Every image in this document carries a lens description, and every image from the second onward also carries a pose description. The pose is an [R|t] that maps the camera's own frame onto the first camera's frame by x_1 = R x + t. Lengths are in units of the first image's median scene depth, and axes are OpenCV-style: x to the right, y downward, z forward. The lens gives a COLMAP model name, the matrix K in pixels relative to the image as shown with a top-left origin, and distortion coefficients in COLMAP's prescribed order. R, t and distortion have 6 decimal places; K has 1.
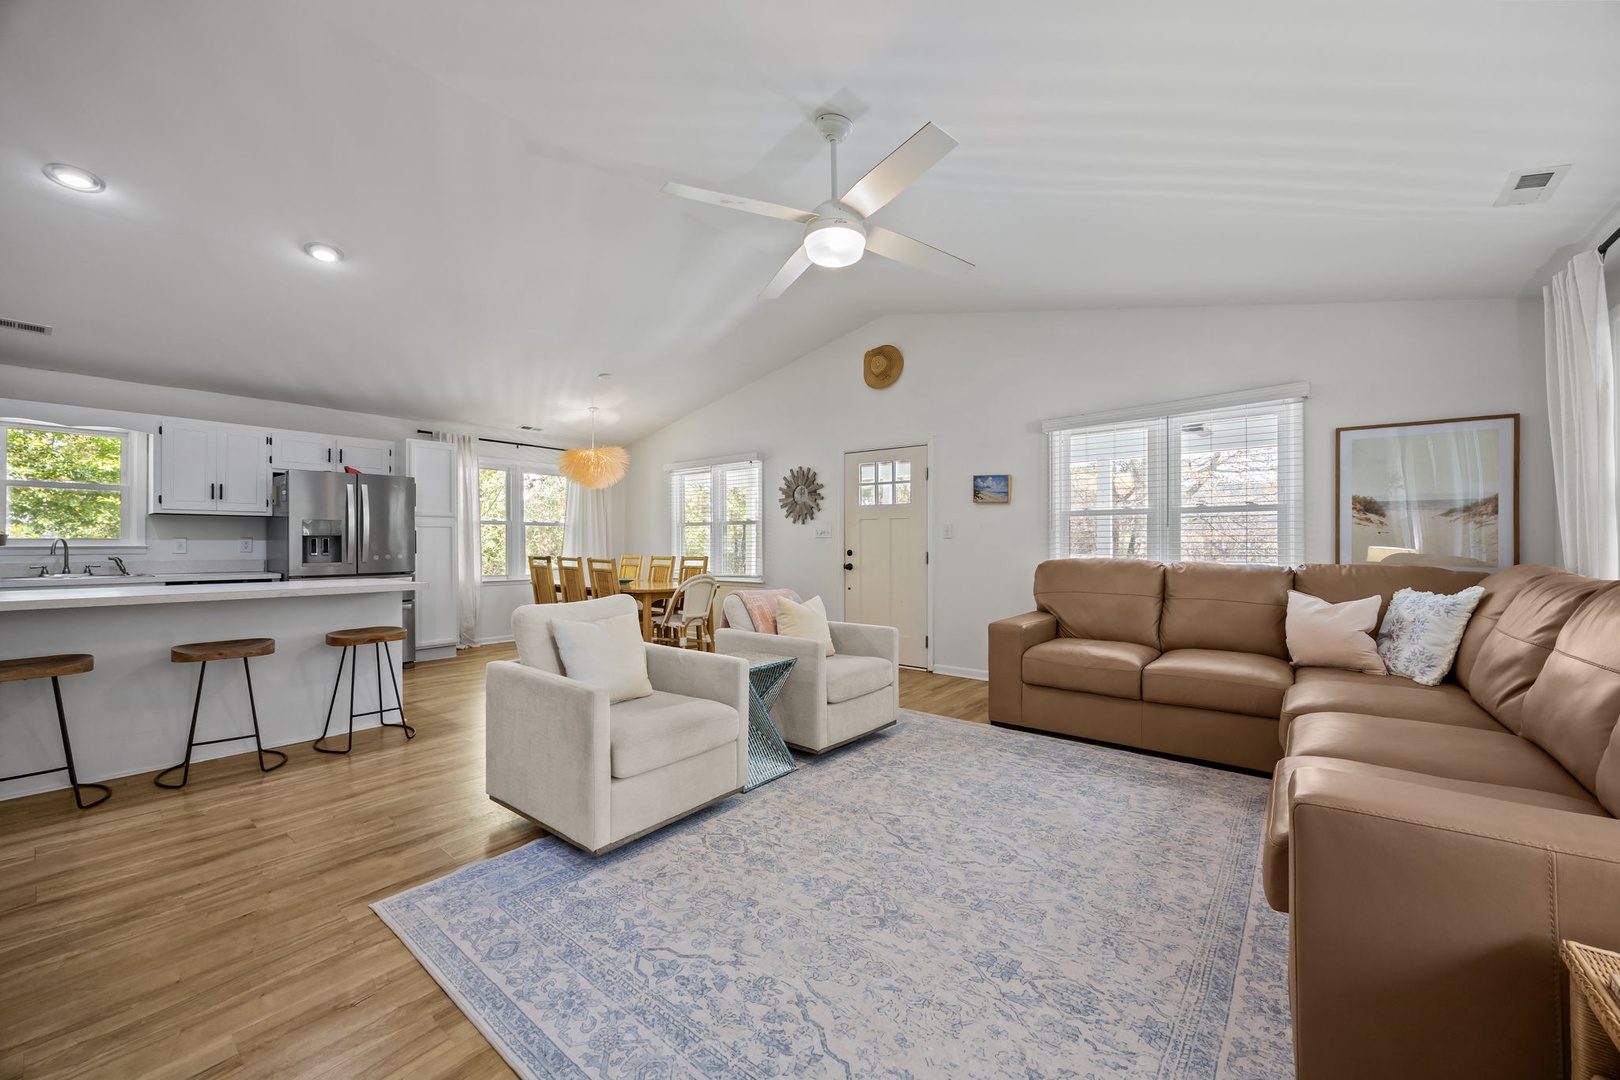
lens RADIAL K [[629.2, 0, 813.0], [0, 629.2, 549.5], [0, 0, 1]] dist [0.000333, -0.000215]
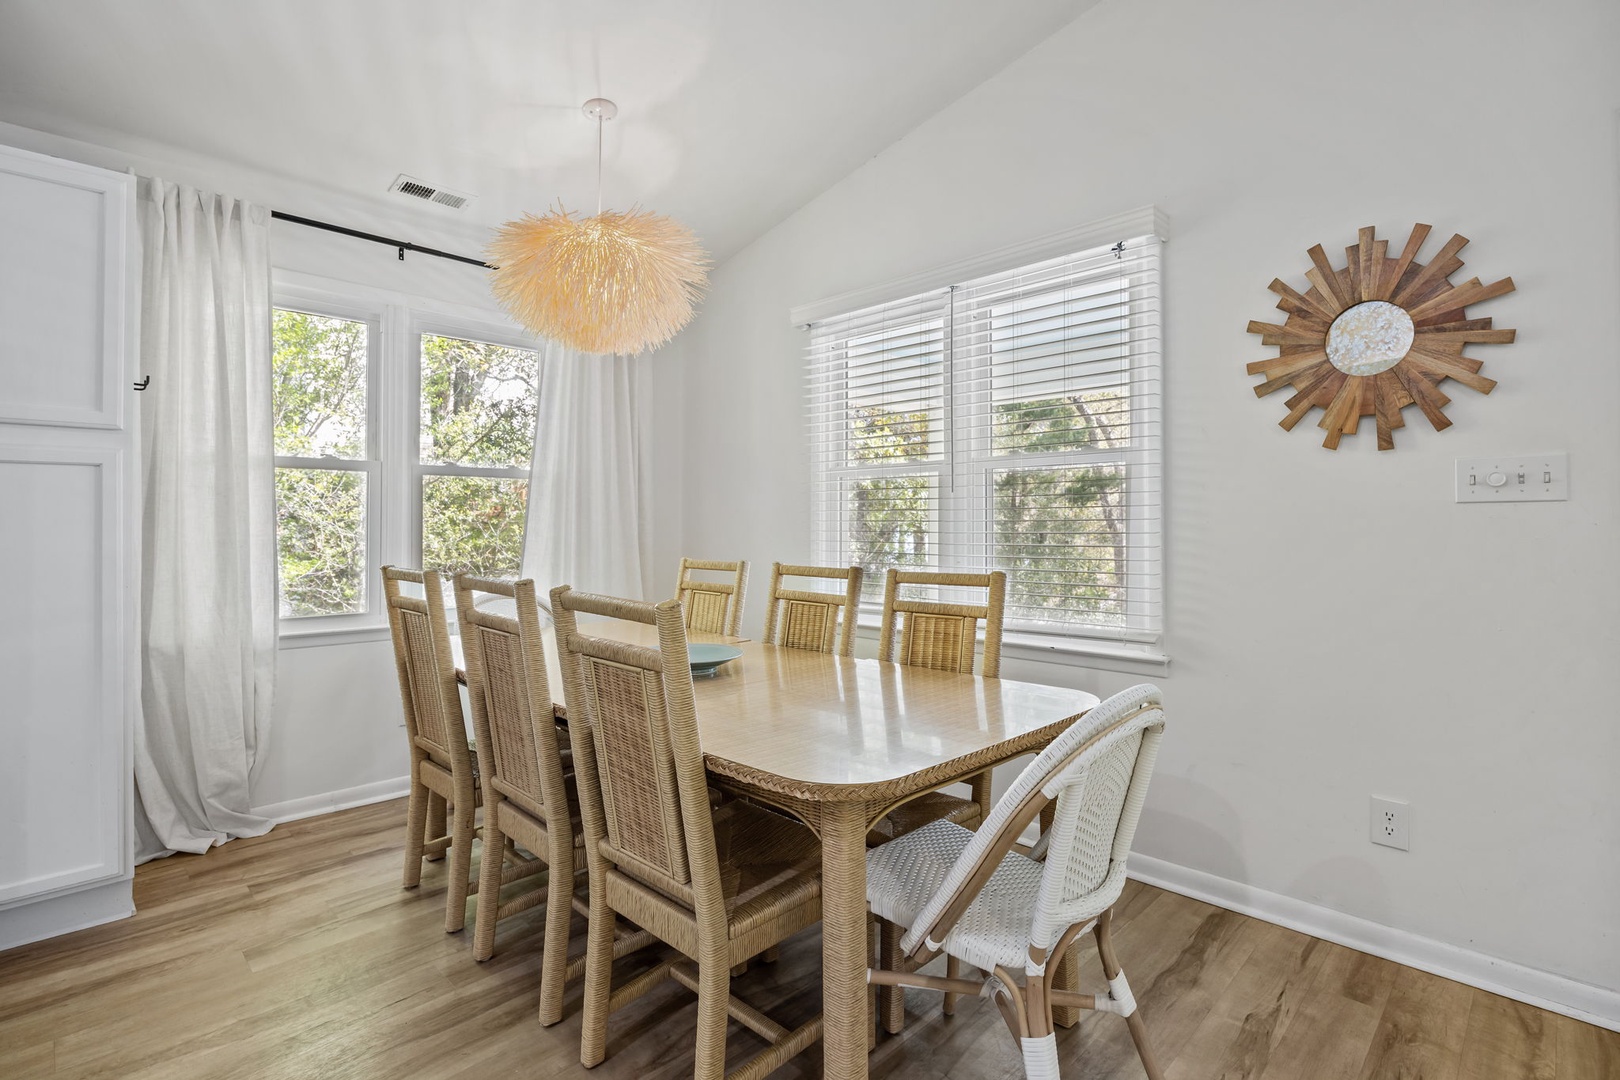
lens RADIAL K [[777.7, 0, 811.6], [0, 777.7, 524.4], [0, 0, 1]] dist [-0.003081, 0.000499]
pose [[0.995236, 0.001663, -0.097476, -0.217913], [-0.002820, 0.999927, -0.011728, -0.005411], [0.097450, 0.011947, 0.995169, 0.663968]]
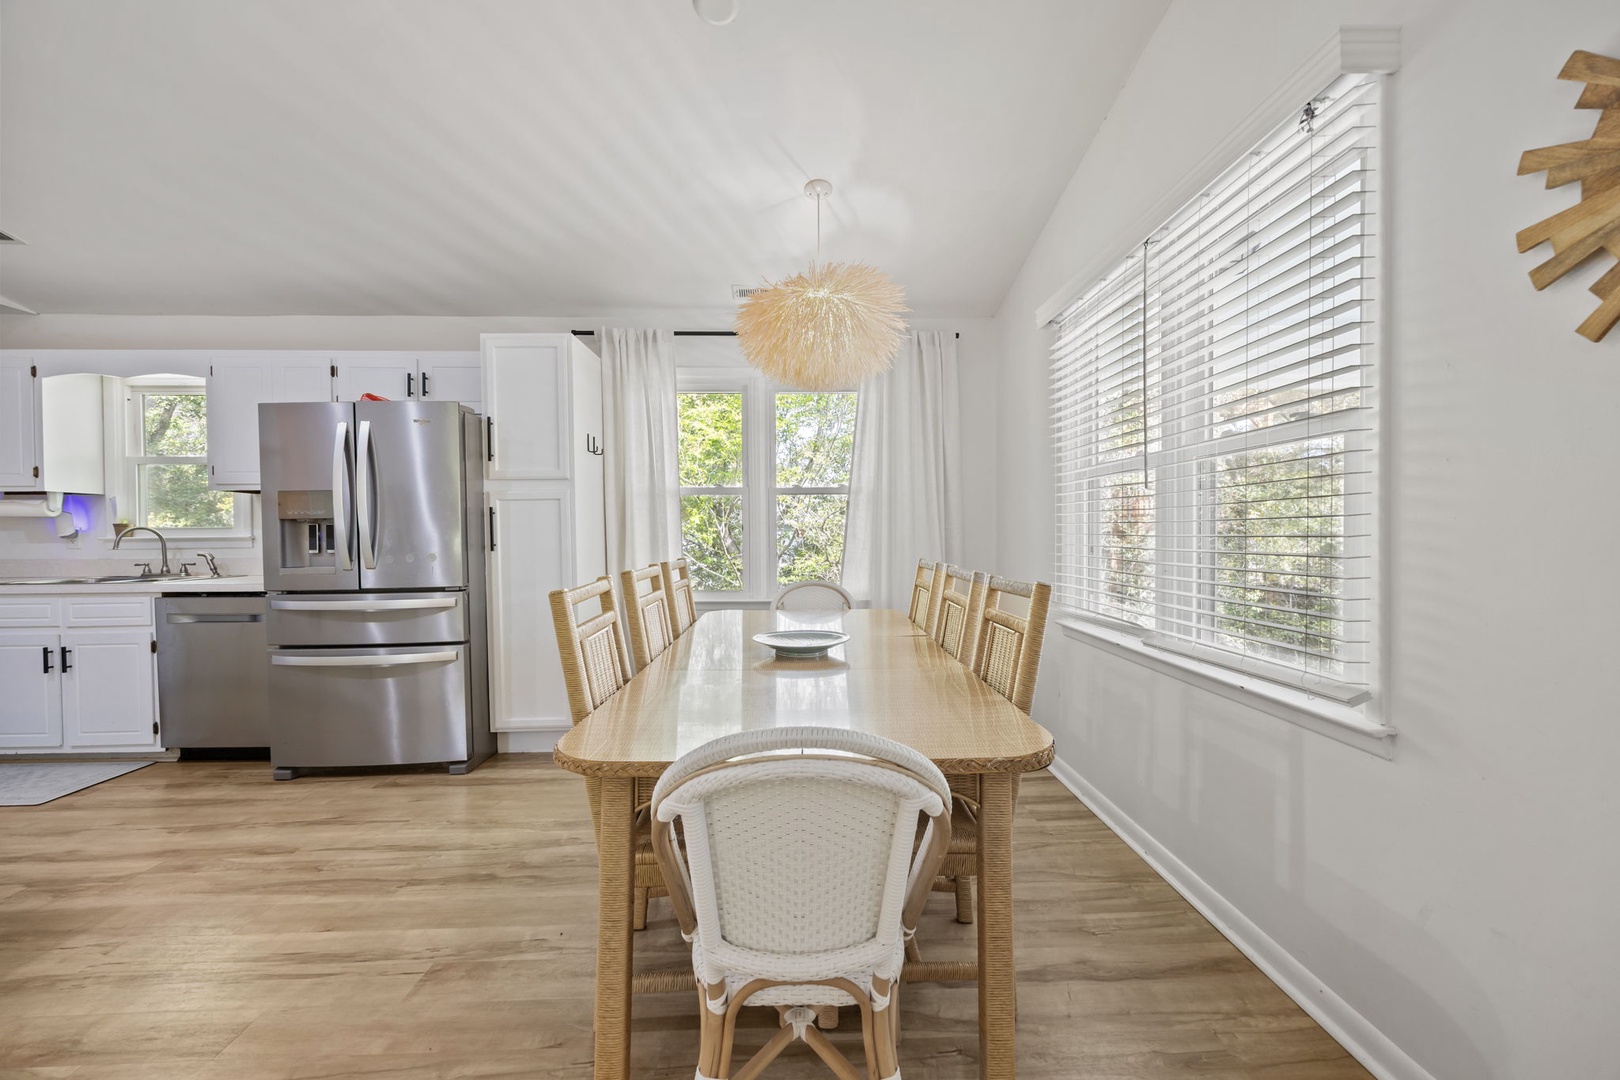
lens RADIAL K [[629.2, 0, 819.6], [0, 629.2, 547.2], [0, 0, 1]] dist [0.000333, -0.000215]
pose [[0.661503, 0.016654, -0.749758, -0.051710], [0.000683, 0.999740, 0.022809, -0.007712], [0.749943, -0.015600, 0.661319, 0.795643]]
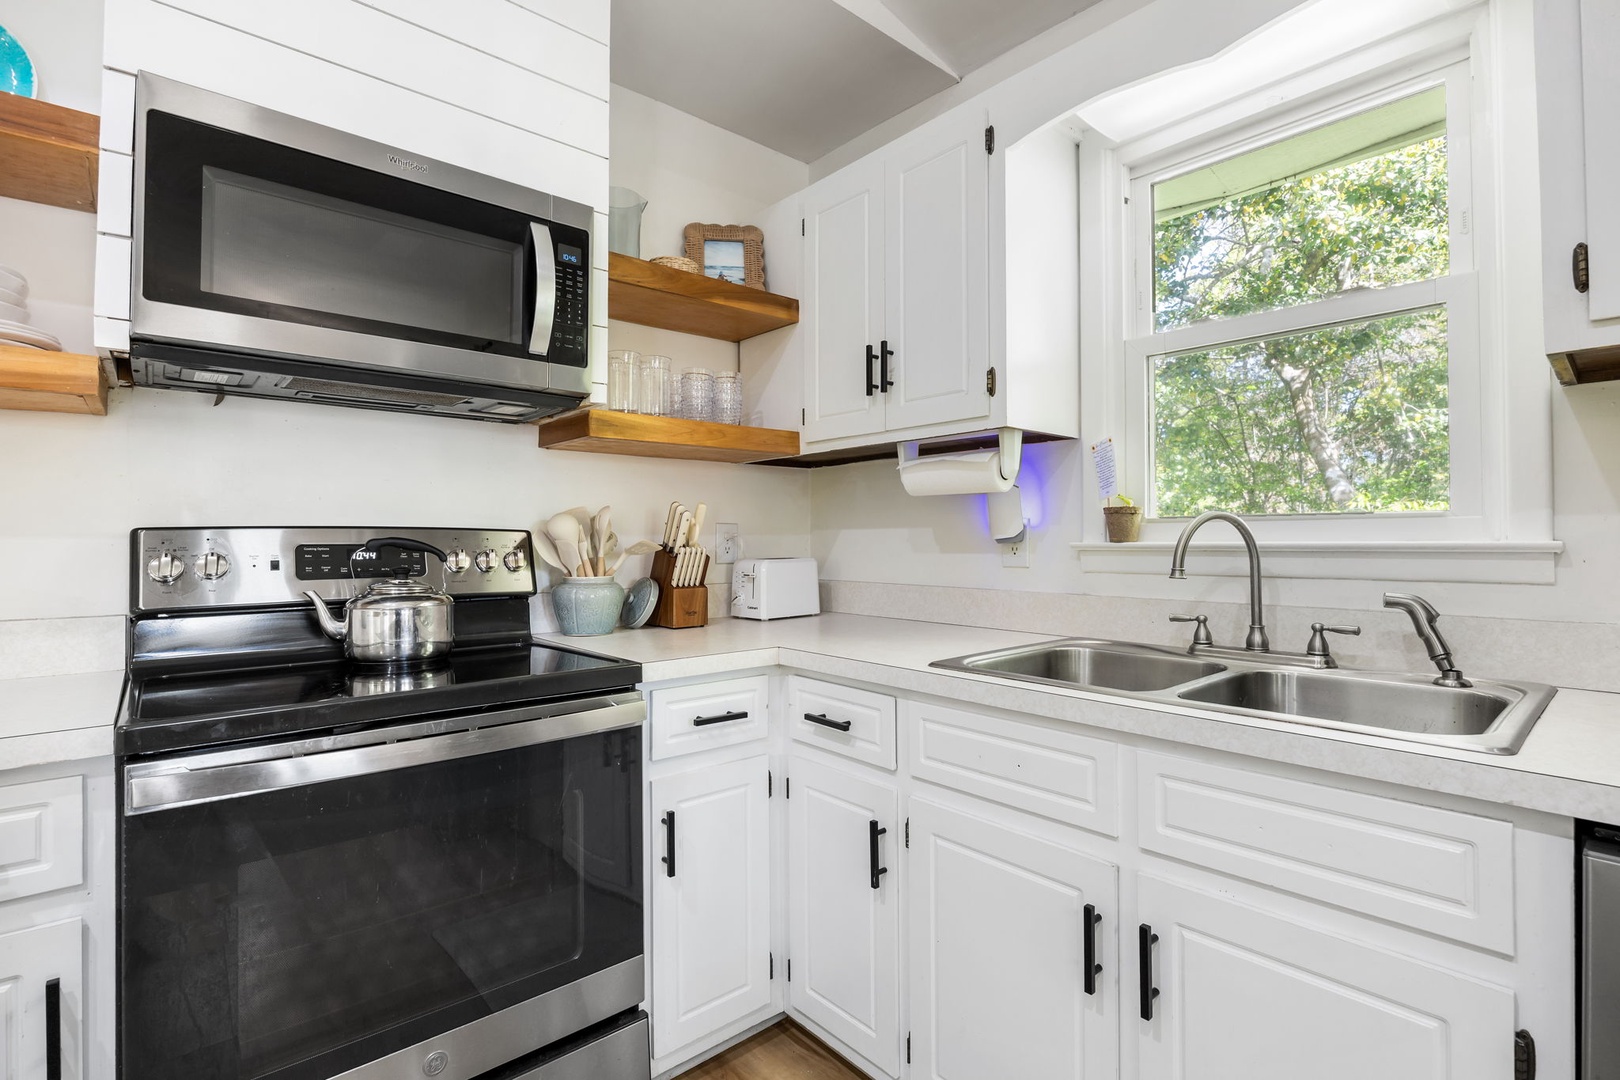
lens RADIAL K [[777.7, 0, 810.1], [0, 777.7, 524.4], [0, 0, 1]] dist [-0.003081, 0.000499]
pose [[-0.163025, -0.011530, -0.986555, -0.612281], [0.003120, 0.999921, -0.012201, -0.007210], [0.986617, -0.005067, -0.162976, 0.634260]]
